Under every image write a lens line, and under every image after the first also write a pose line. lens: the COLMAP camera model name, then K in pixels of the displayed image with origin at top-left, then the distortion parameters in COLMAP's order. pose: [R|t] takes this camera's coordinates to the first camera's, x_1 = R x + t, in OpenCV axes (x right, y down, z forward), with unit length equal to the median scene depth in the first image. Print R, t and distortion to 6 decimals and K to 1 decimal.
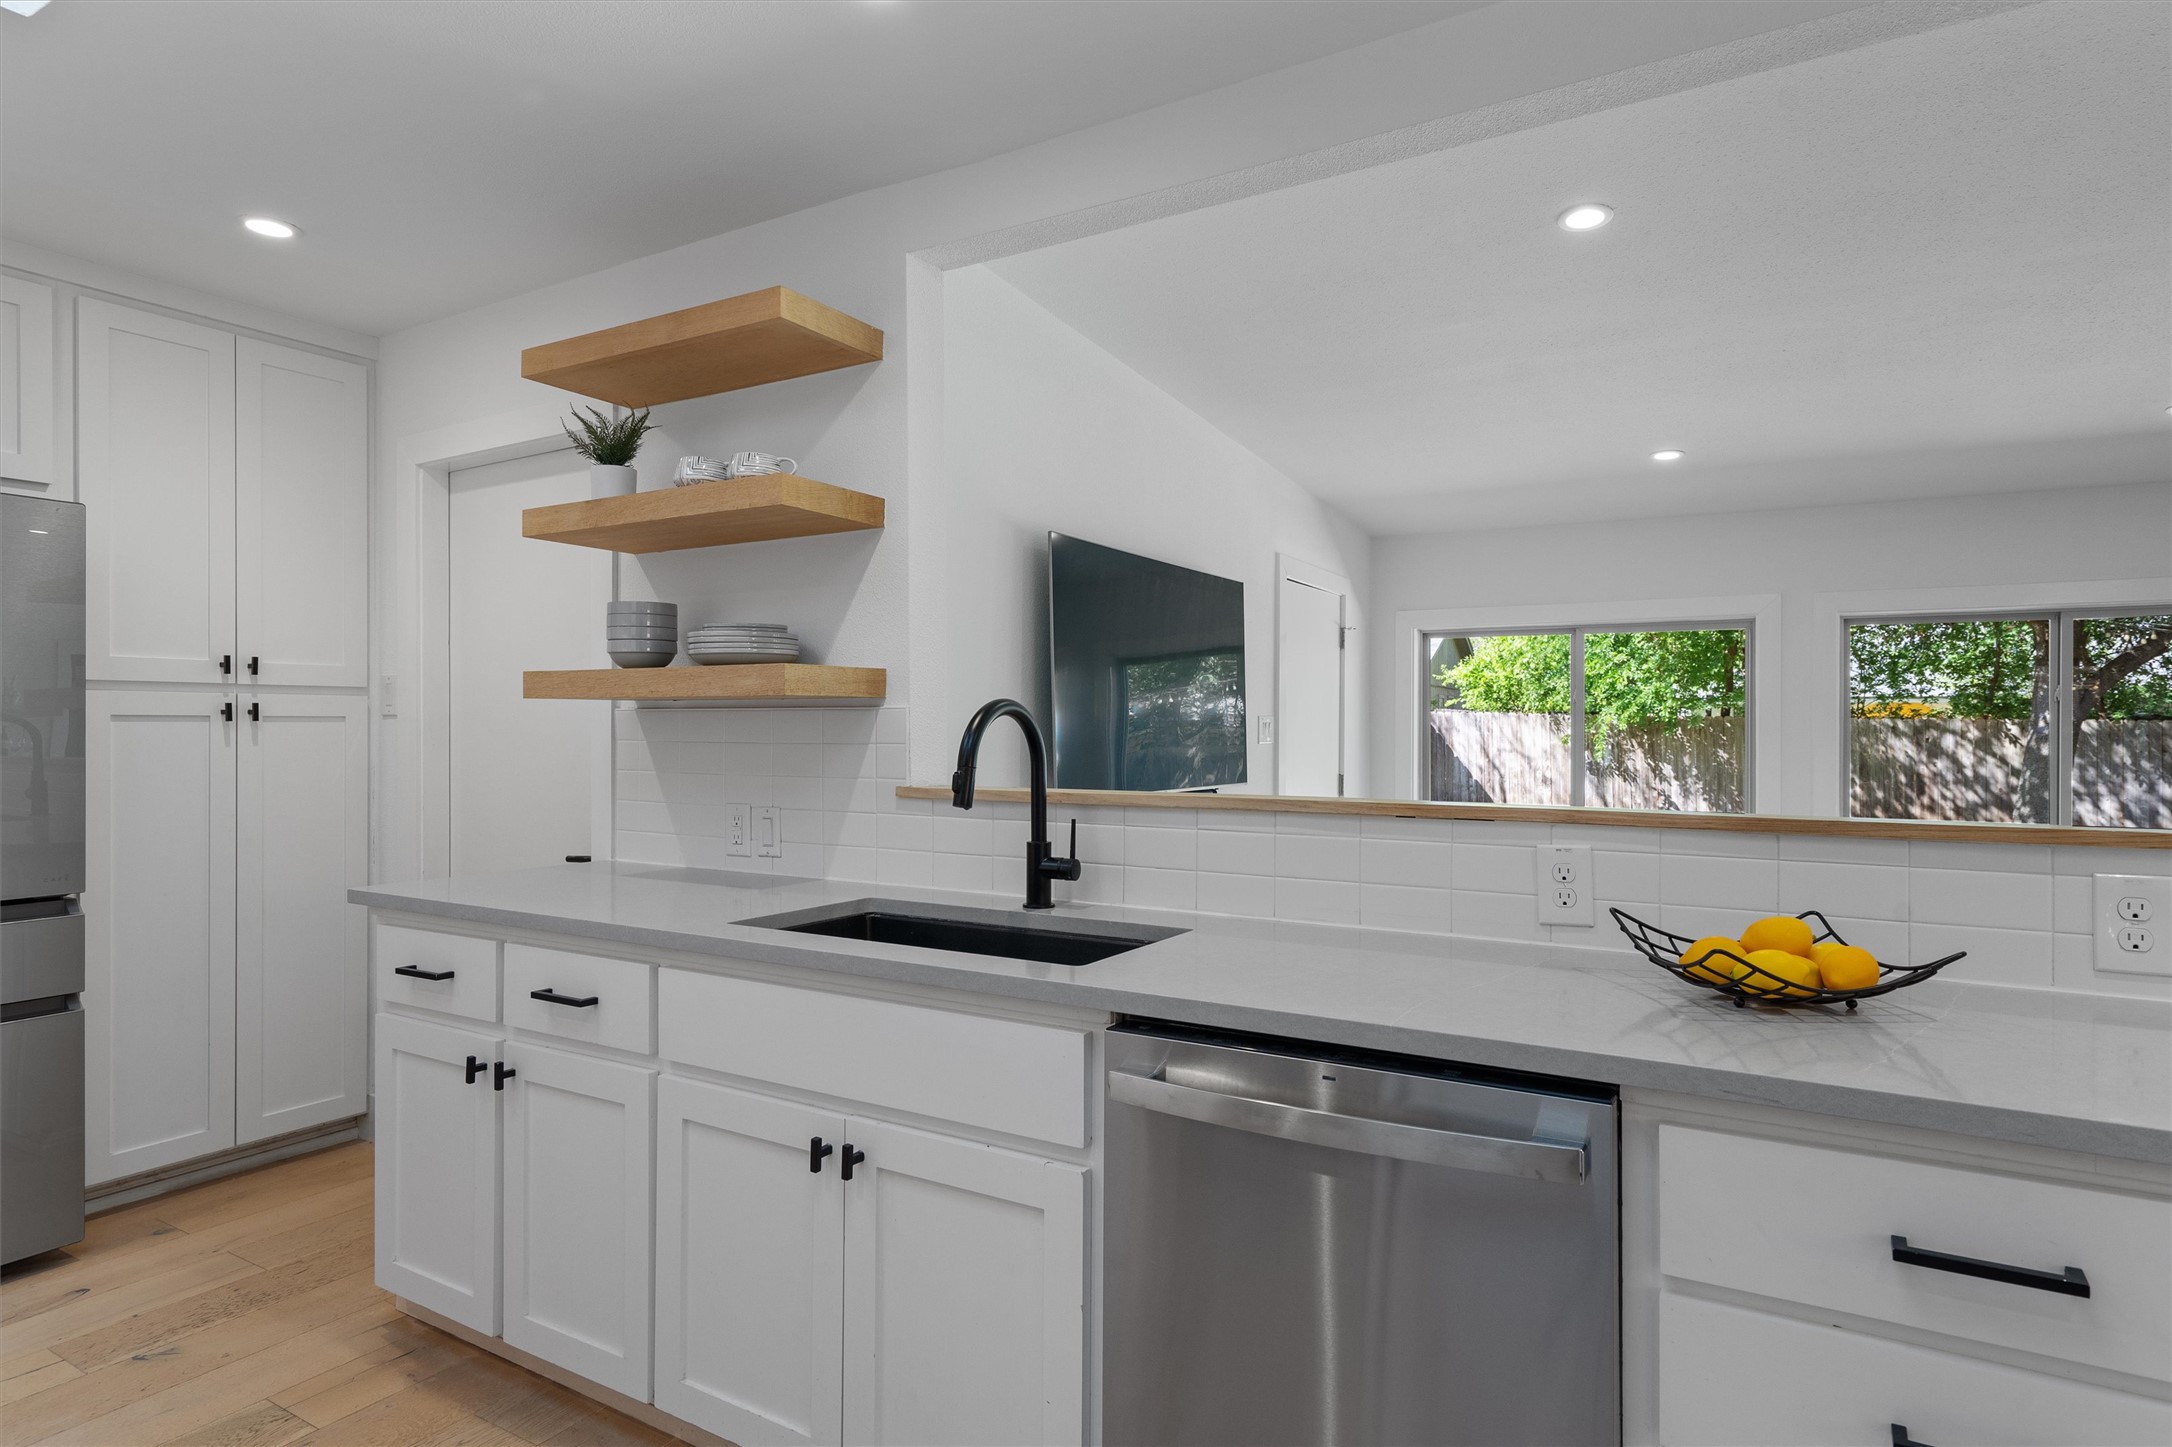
lens RADIAL K [[1192.0, 0, 1086.0], [0, 1192.0, 723.5], [0, 0, 1]] dist [0.015616, -0.000307]
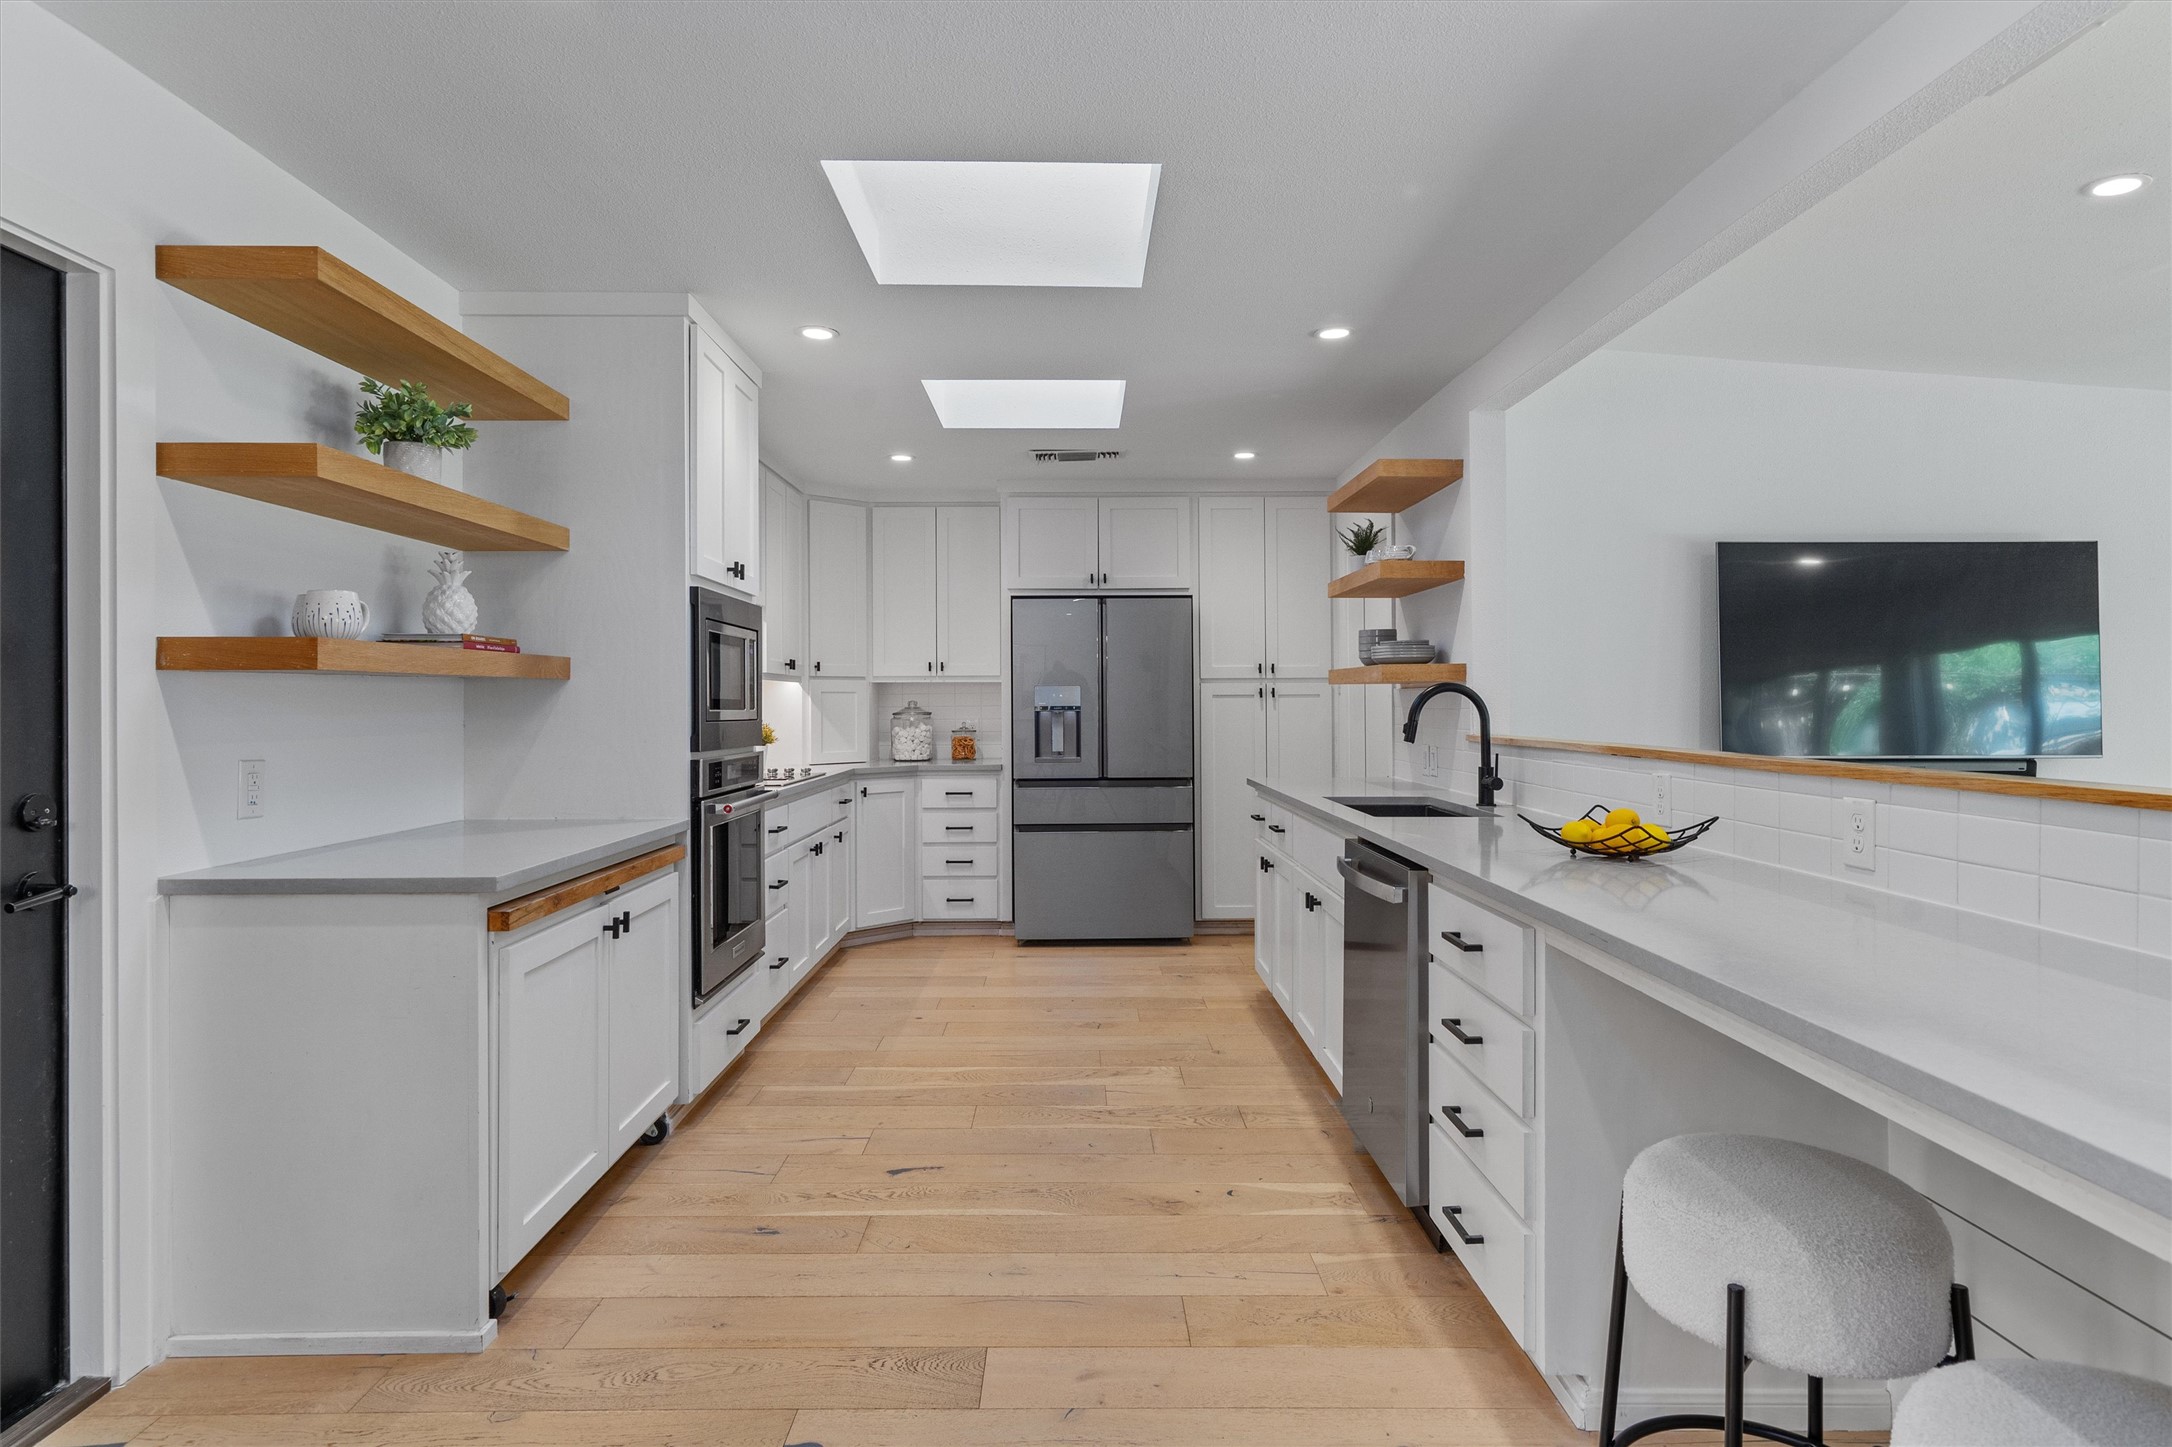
lens RADIAL K [[1192.0, 0, 1086.0], [0, 1192.0, 723.5], [0, 0, 1]] dist [0.015616, -0.000307]
pose [[0.531108, 0.014420, -0.847181, 0.900265], [0.001085, 0.999843, 0.017698, 0.006428], [0.847303, -0.010319, 0.531009, -0.306379]]
